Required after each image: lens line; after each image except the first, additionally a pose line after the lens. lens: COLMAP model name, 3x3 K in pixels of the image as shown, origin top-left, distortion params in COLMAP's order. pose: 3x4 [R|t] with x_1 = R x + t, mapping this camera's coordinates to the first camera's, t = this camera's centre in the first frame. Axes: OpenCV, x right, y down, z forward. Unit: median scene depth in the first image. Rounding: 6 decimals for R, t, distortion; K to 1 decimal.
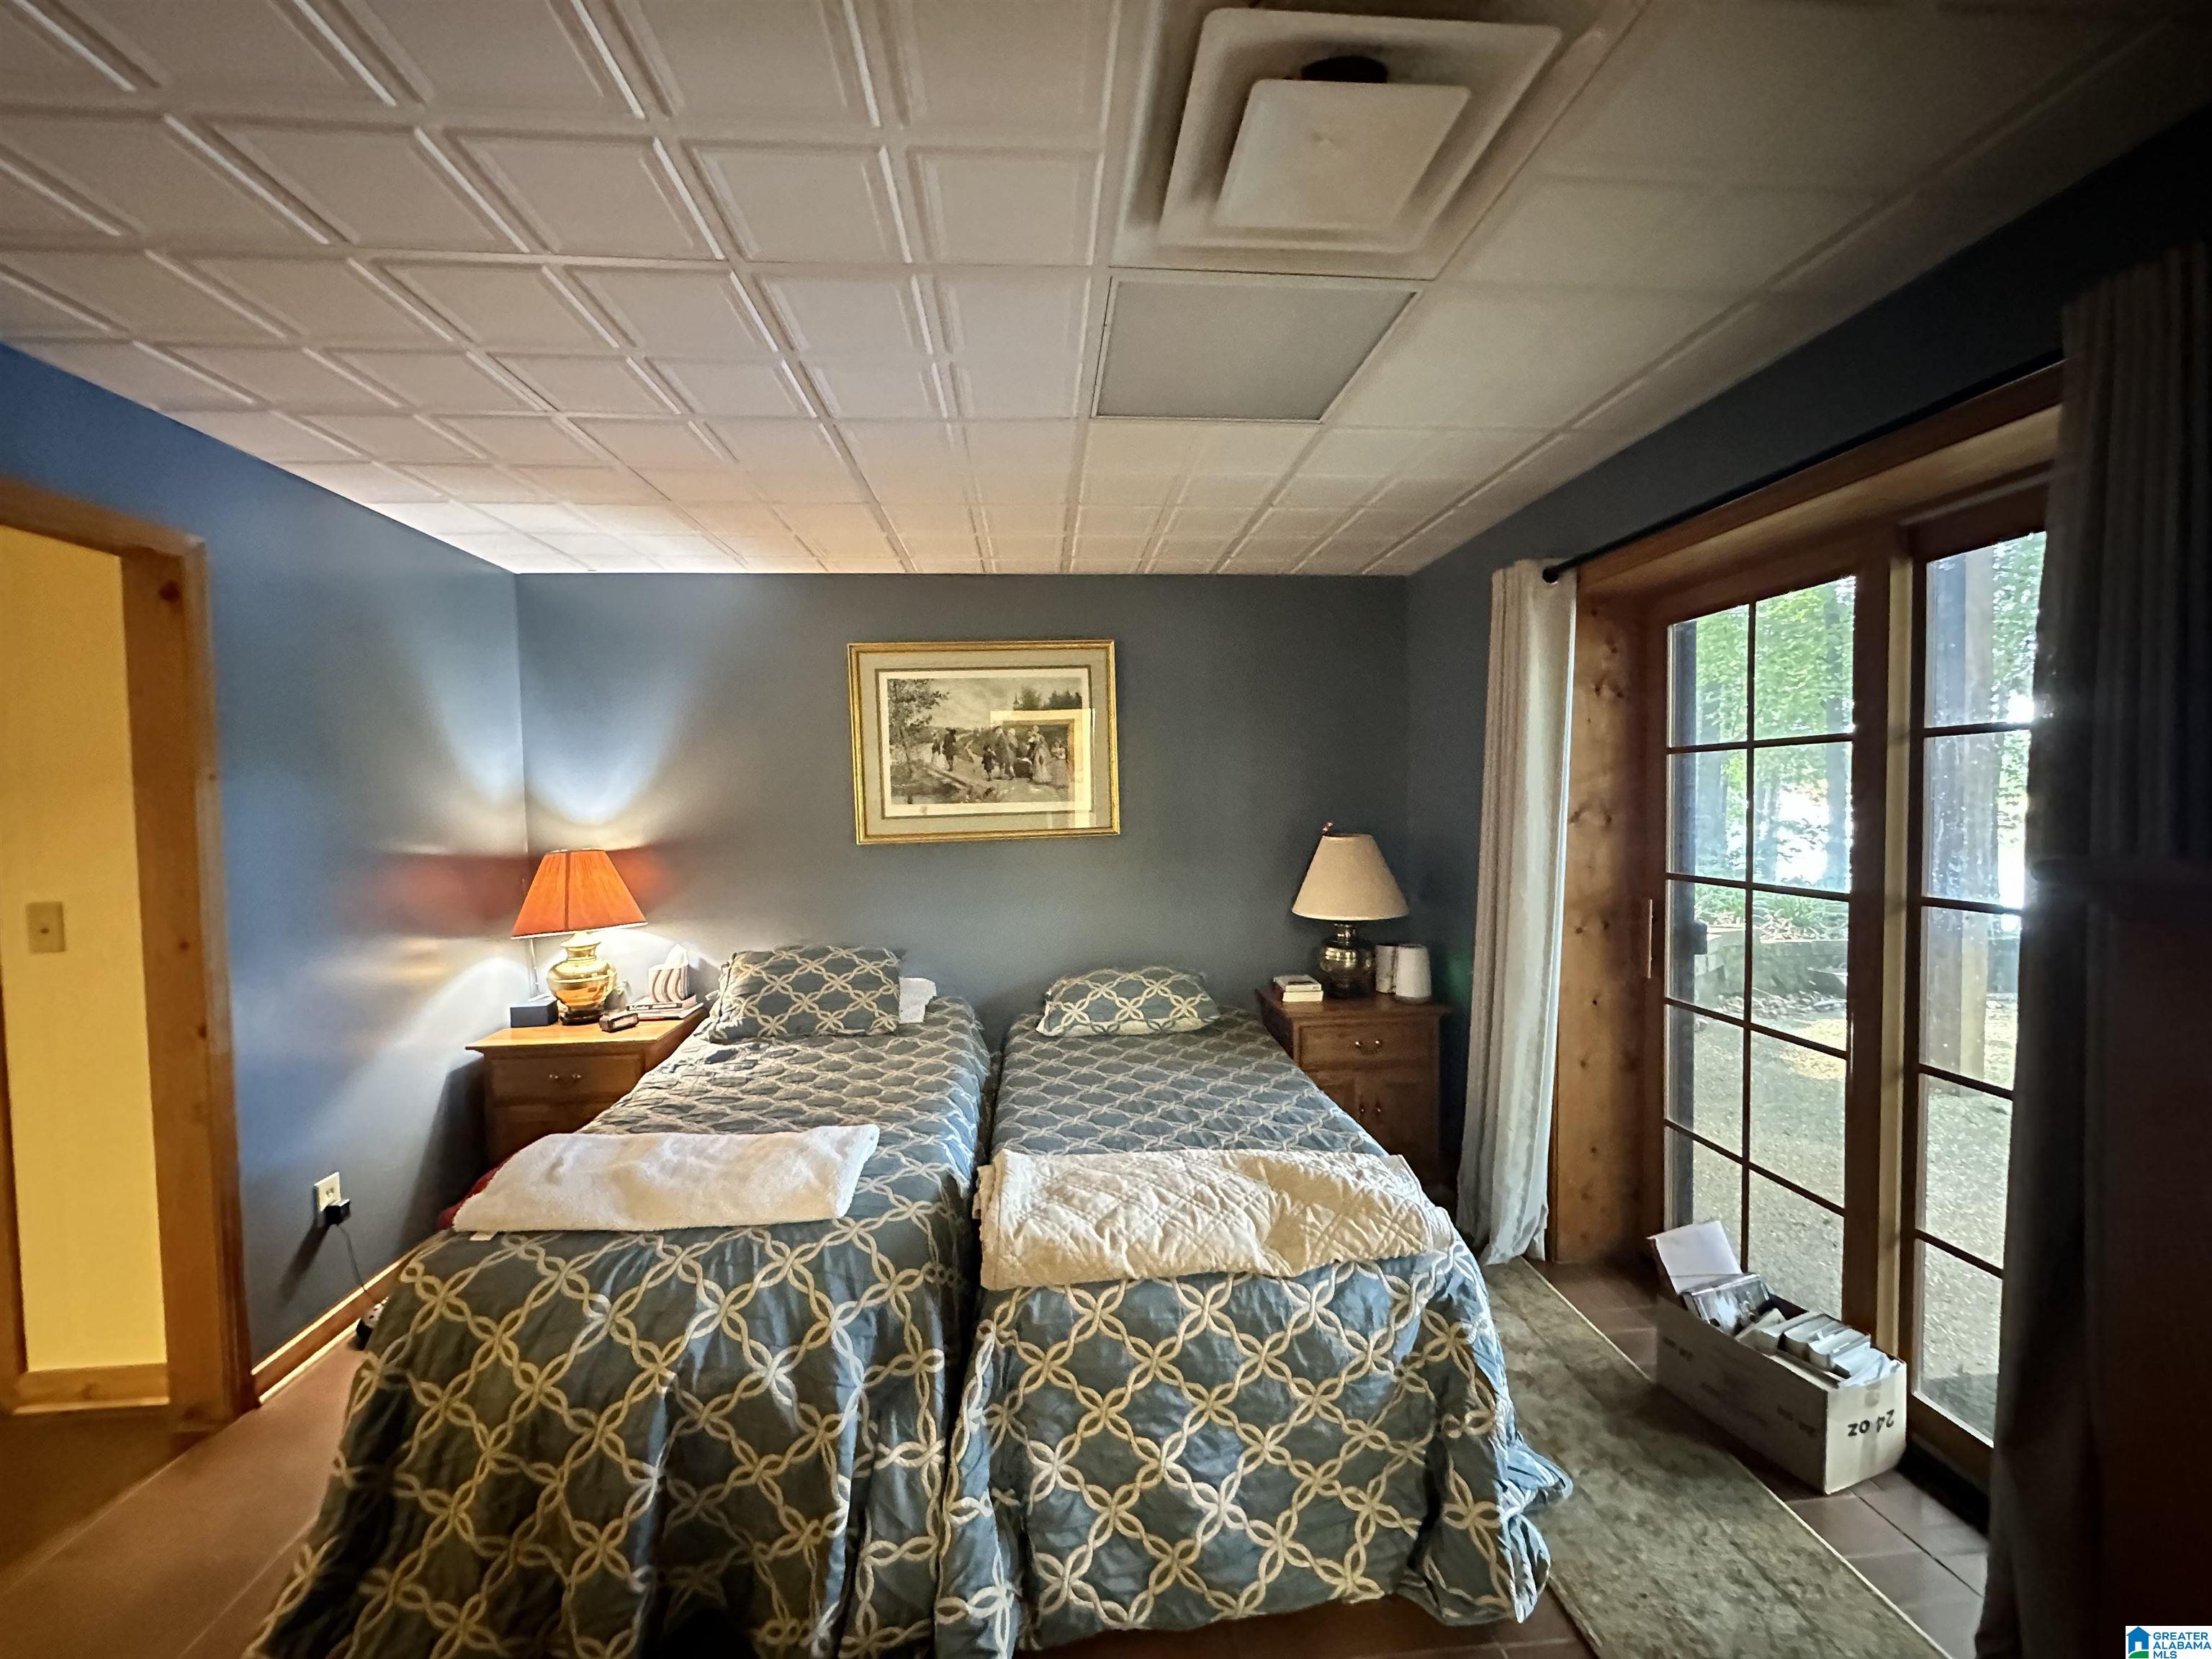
lens RADIAL K [[884.4, 0, 1110.9], [0, 884.4, 831.1], [0, 0, 1]] dist [-0.003995, 0.000755]
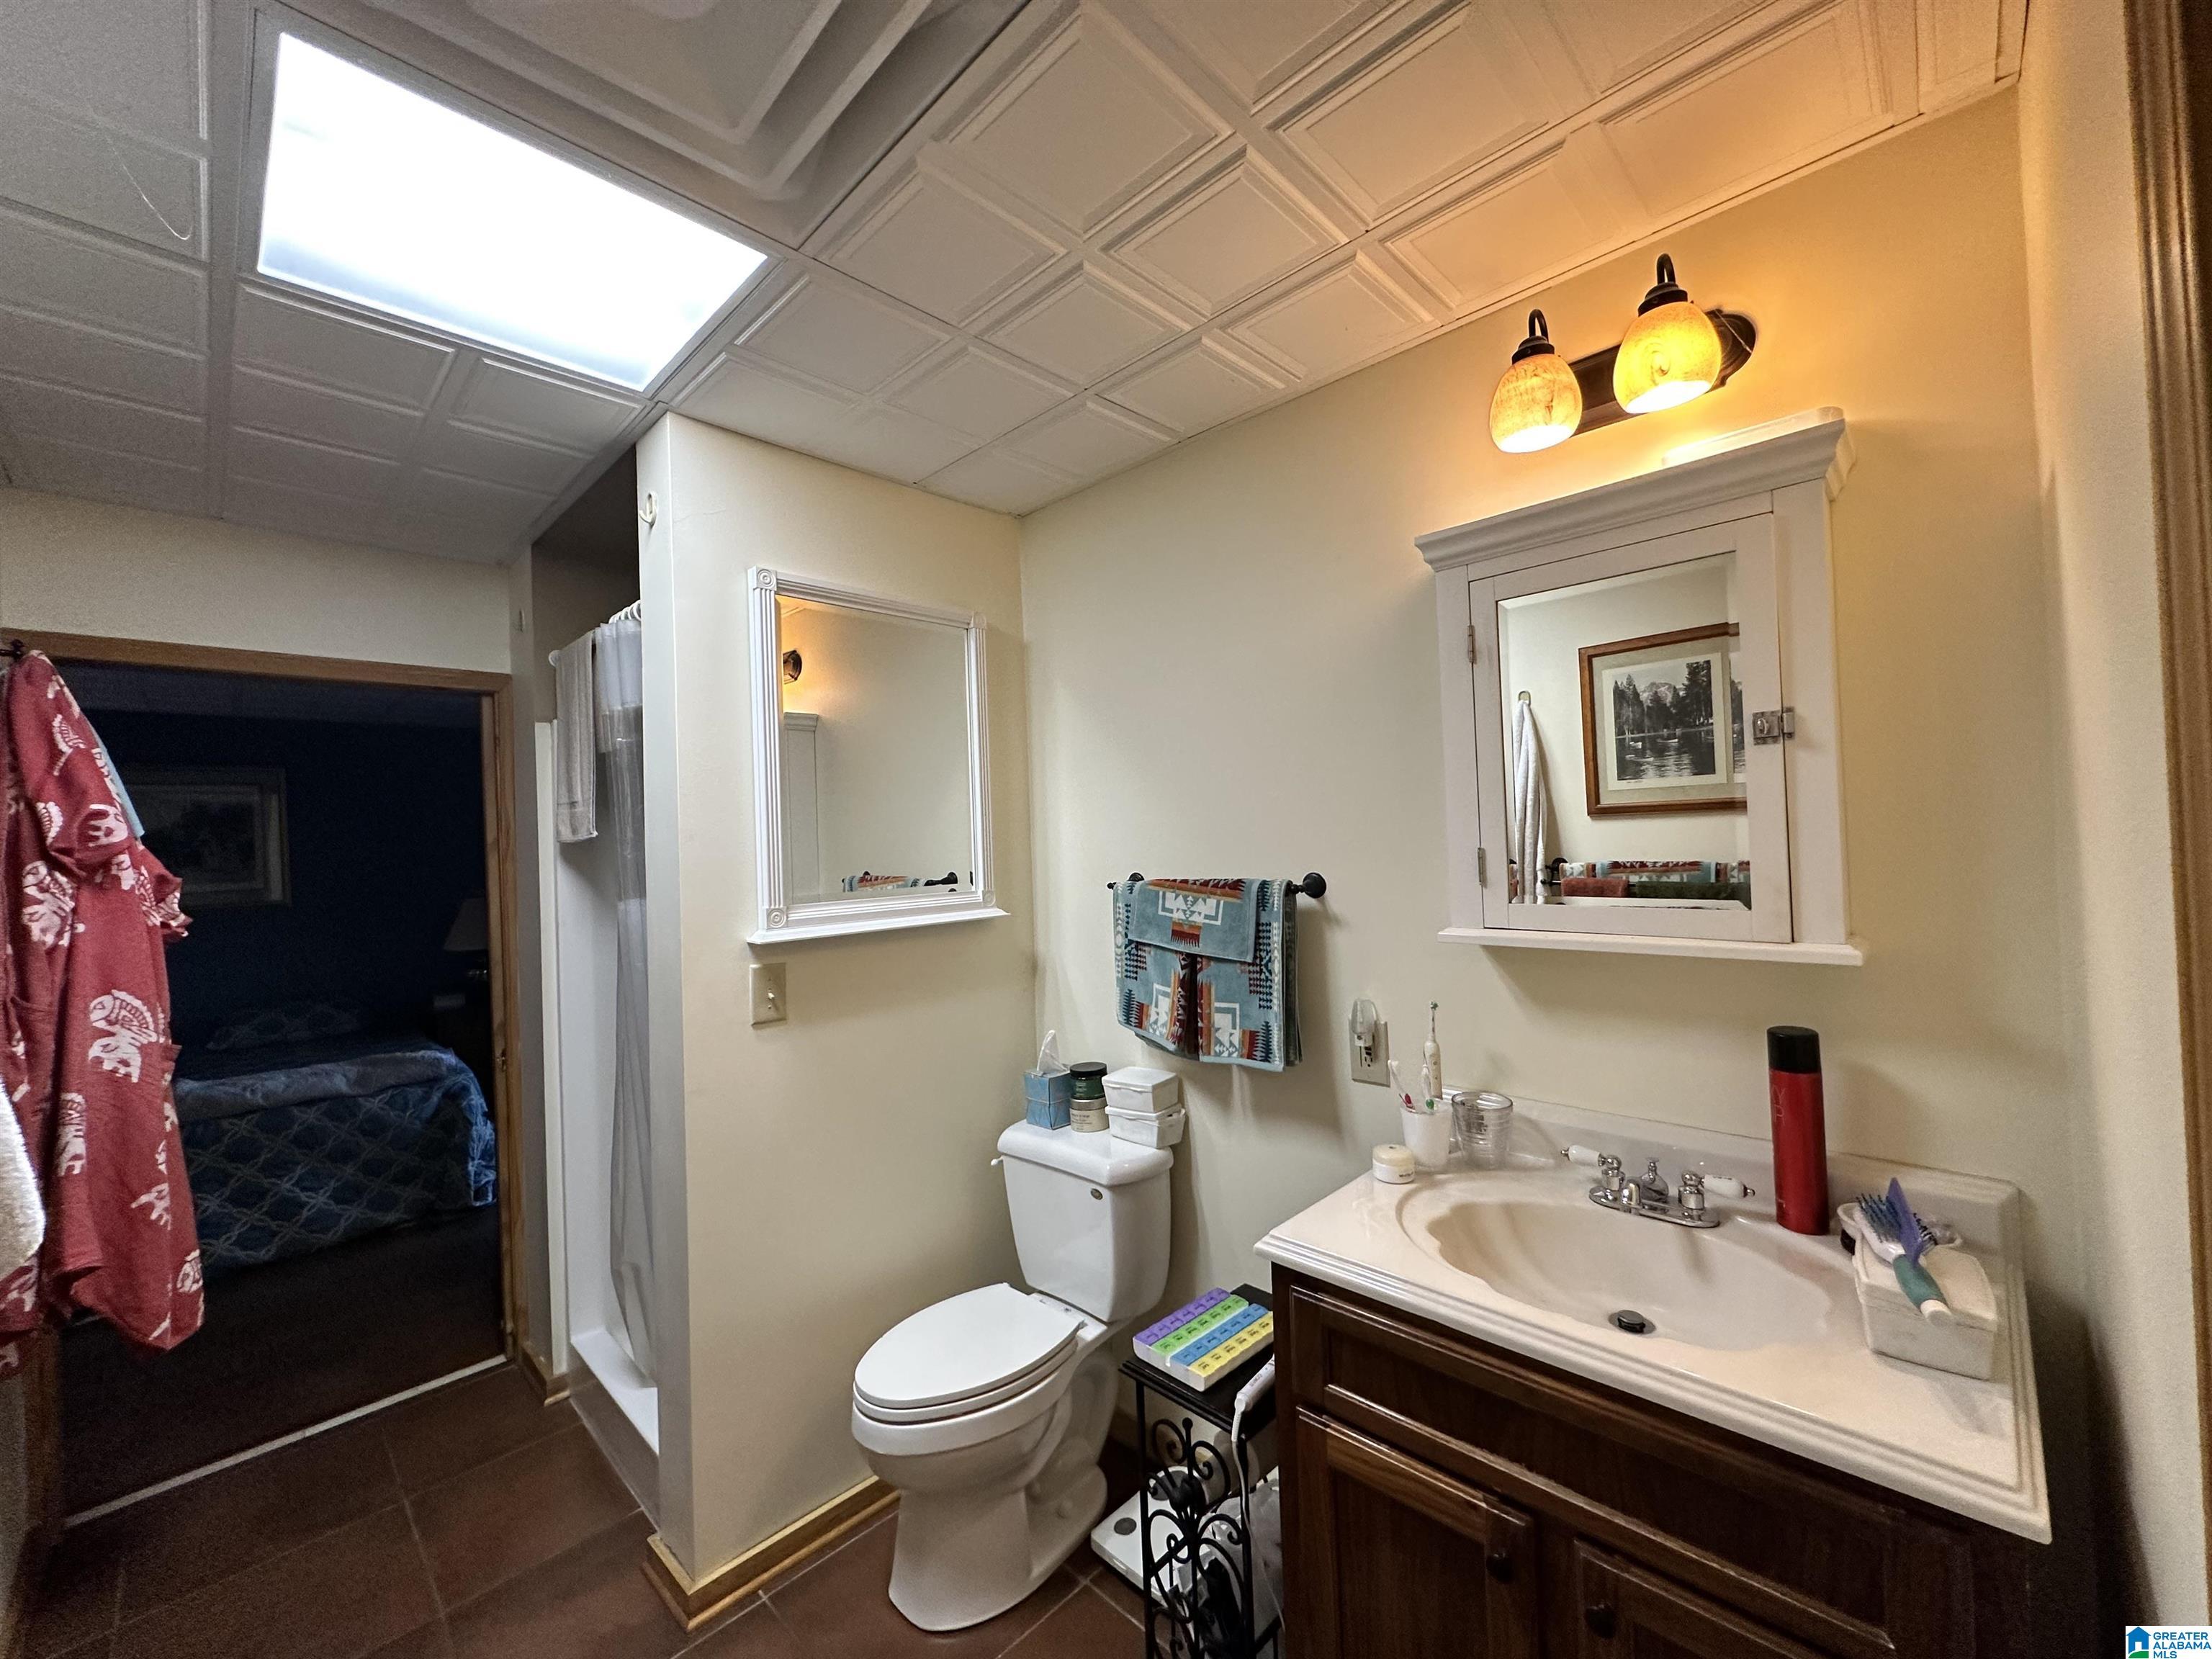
lens RADIAL K [[884.4, 0, 1091.9], [0, 884.4, 834.8], [0, 0, 1]] dist [-0.003995, 0.000755]
pose [[0.765927, -0.004658, 0.642911, 0.088977], [0.049221, 0.997464, -0.051412, 0.028330], [-0.641041, 0.071023, 0.764214, -0.919024]]
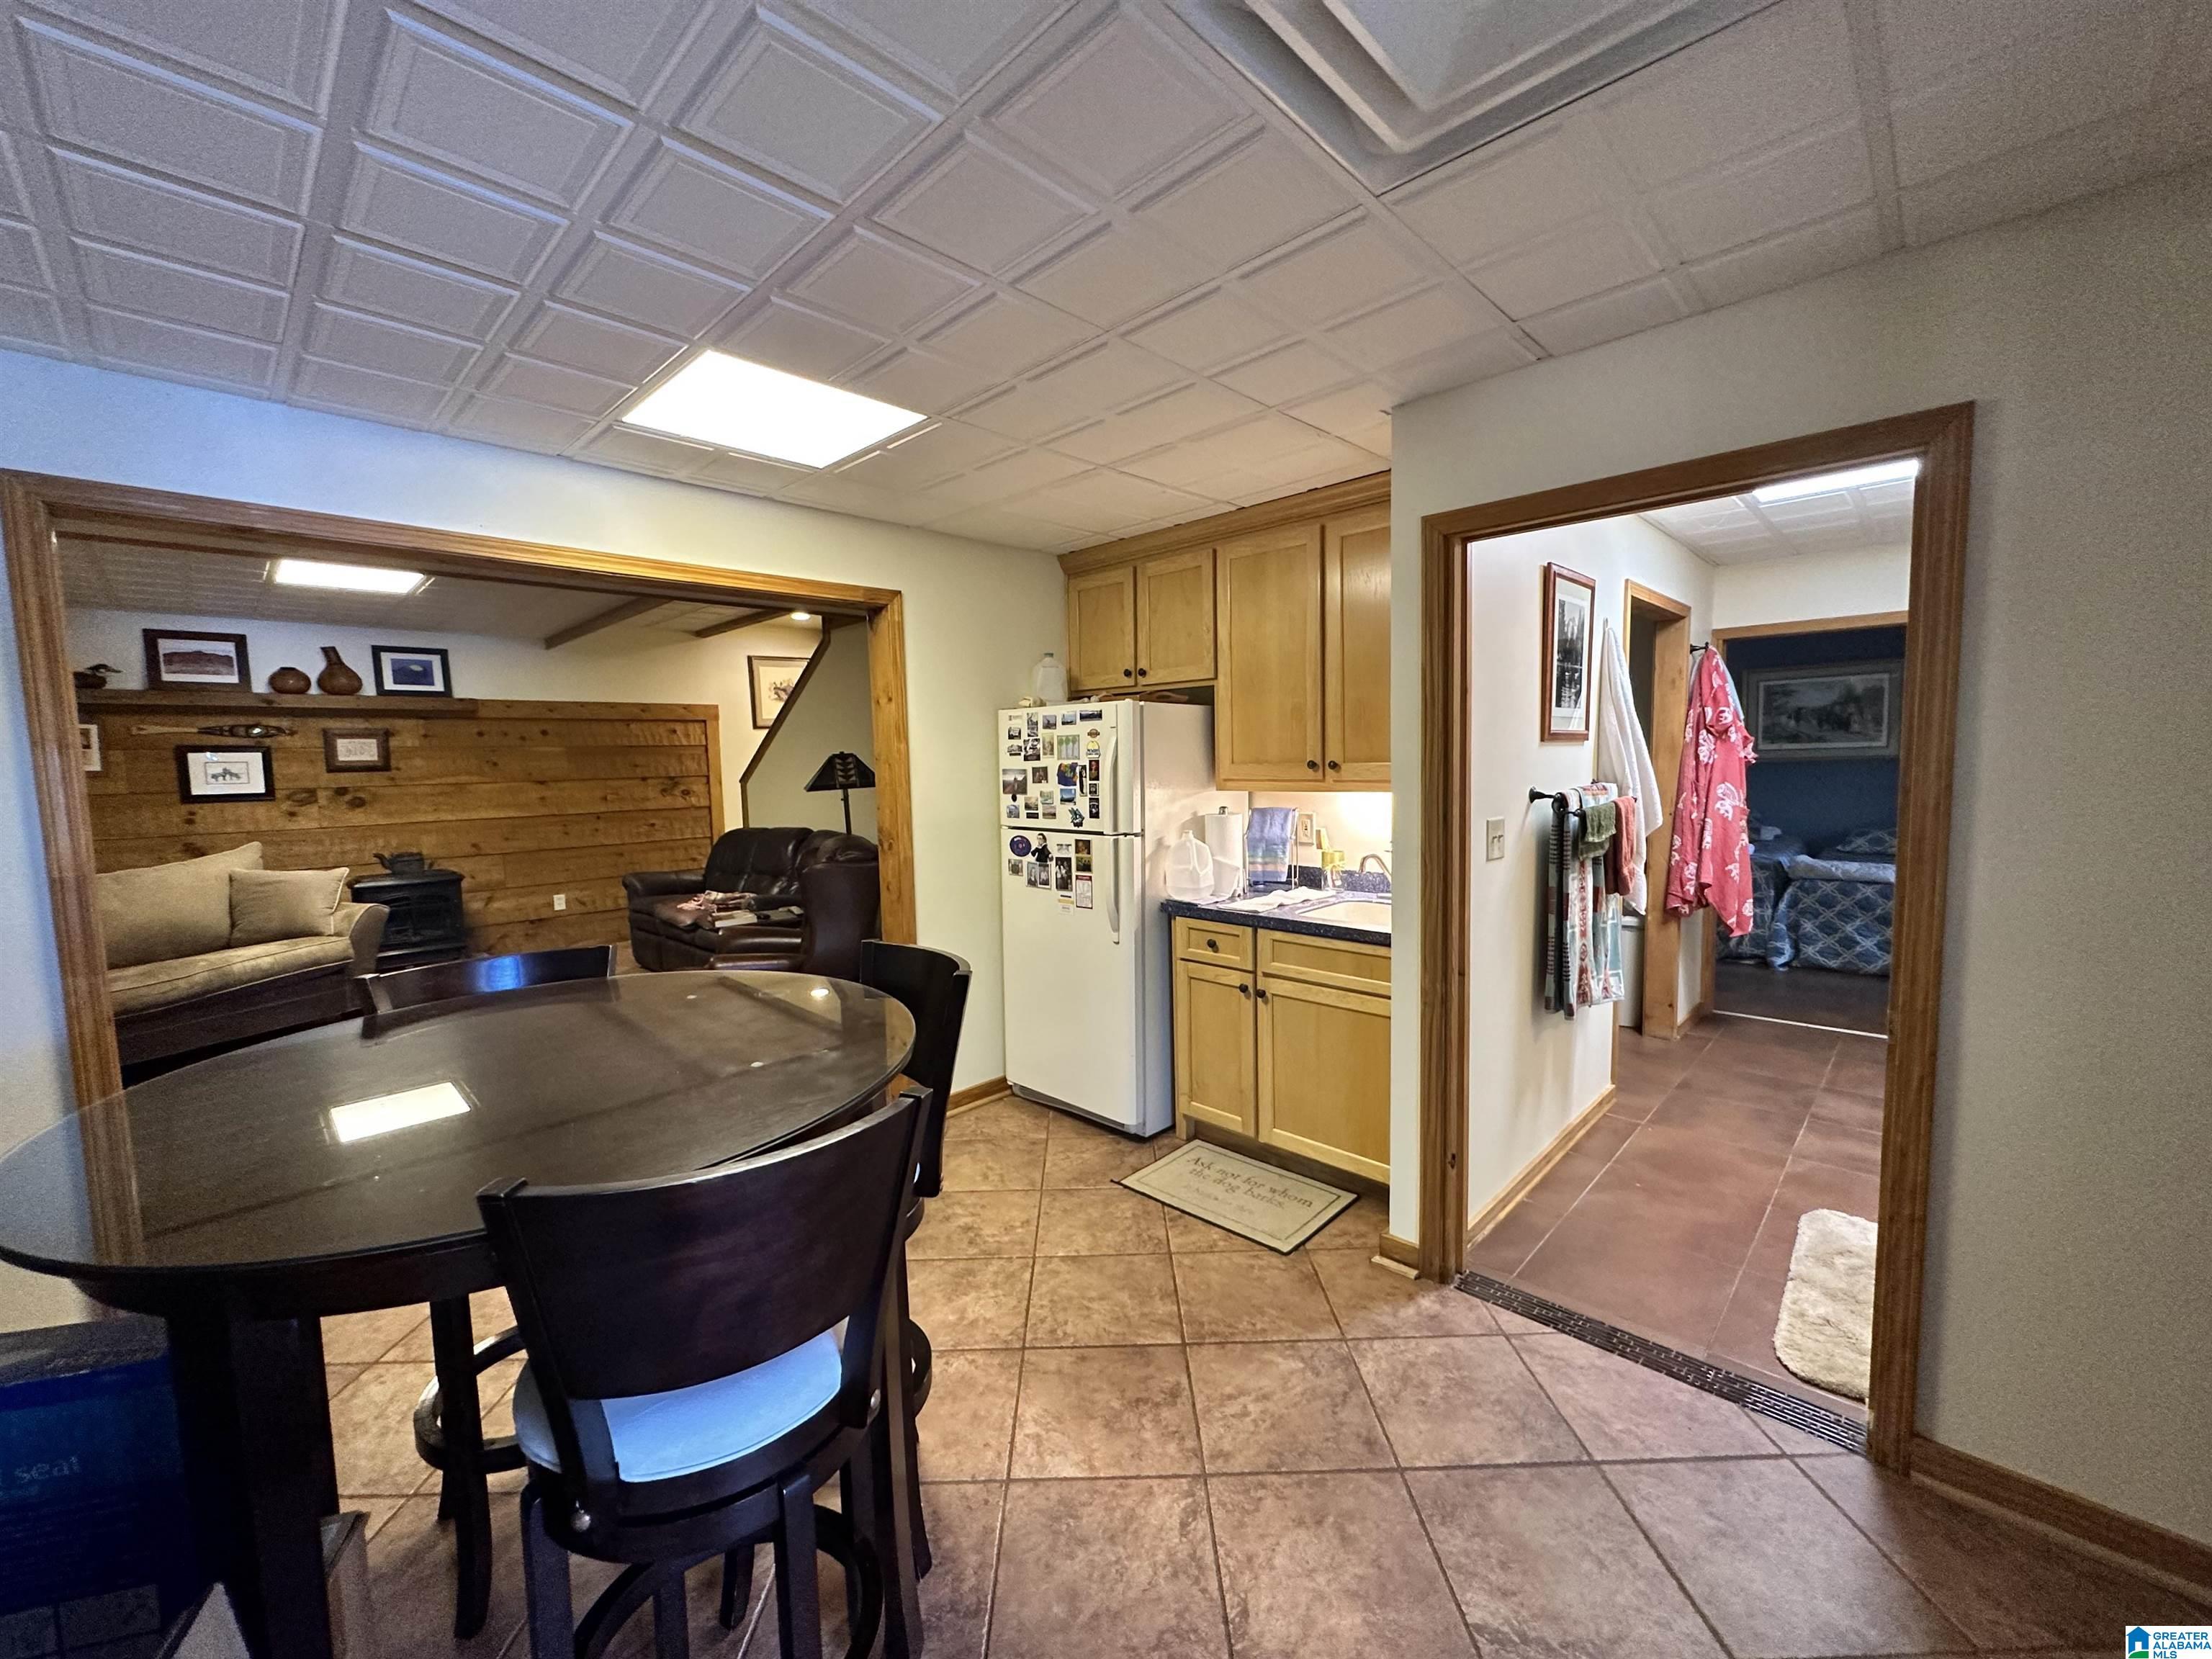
lens RADIAL K [[884.4, 0, 1107.8], [0, 884.4, 830.7], [0, 0, 1]] dist [-0.003995, 0.000755]
pose [[0.650749, 0.067746, -0.756265, 0.359272], [-0.020407, 0.997212, 0.071770, 0.059376], [0.759019, -0.031271, 0.650317, -1.635151]]
